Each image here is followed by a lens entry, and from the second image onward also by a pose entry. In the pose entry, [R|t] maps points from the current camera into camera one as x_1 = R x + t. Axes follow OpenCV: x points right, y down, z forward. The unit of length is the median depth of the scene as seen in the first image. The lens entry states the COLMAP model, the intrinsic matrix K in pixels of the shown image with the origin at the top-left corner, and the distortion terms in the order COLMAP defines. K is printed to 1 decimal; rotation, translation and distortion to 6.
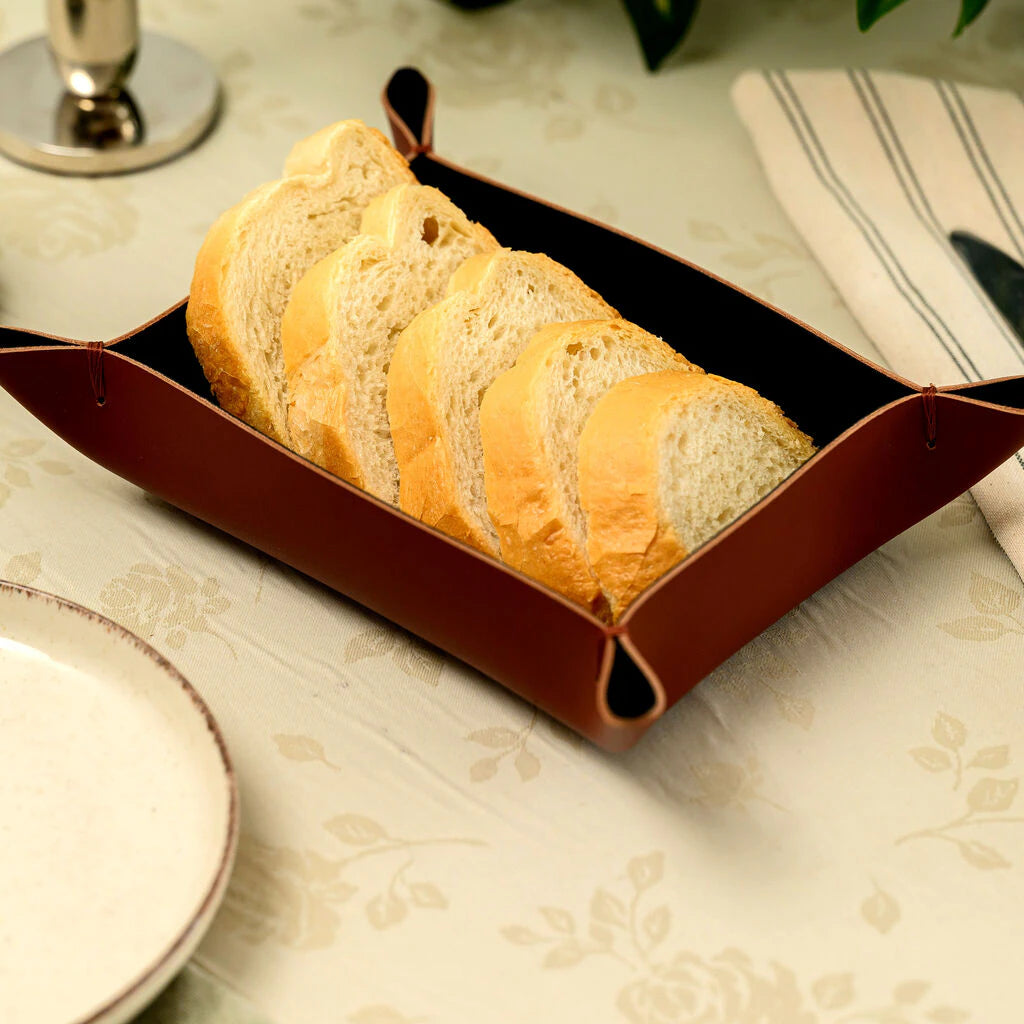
lens RADIAL K [[4764.0, 0, 512.0], [0, 4764.0, 512.0], [0, 0, 1]] dist [-0.183888, 1.535251]
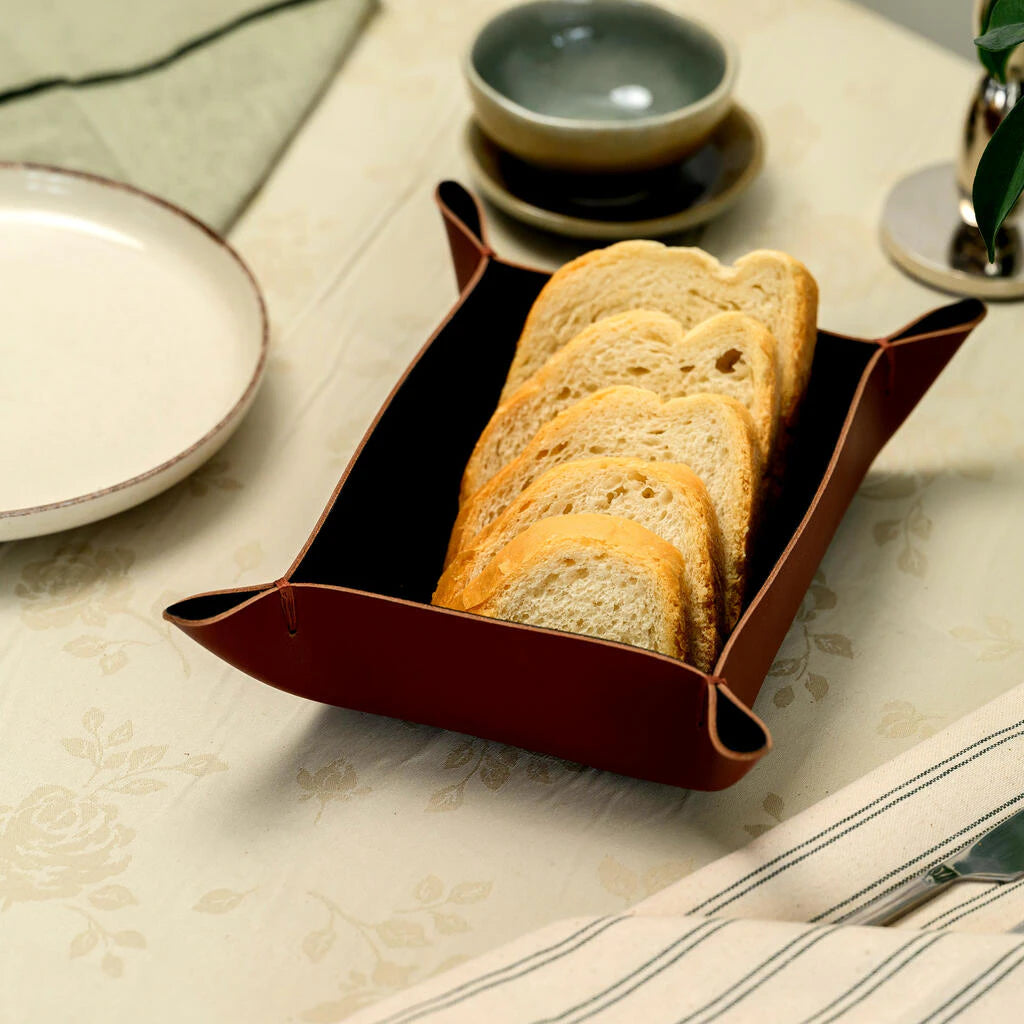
lens RADIAL K [[4764.0, 0, 512.0], [0, 4764.0, 512.0], [0, 0, 1]] dist [-0.183888, 1.535251]
pose [[0.390337, 0.575134, -0.718928, 0.817519], [-0.593216, 0.754285, 0.281336, -0.328014], [0.704082, 0.316664, 0.635604, 0.269823]]
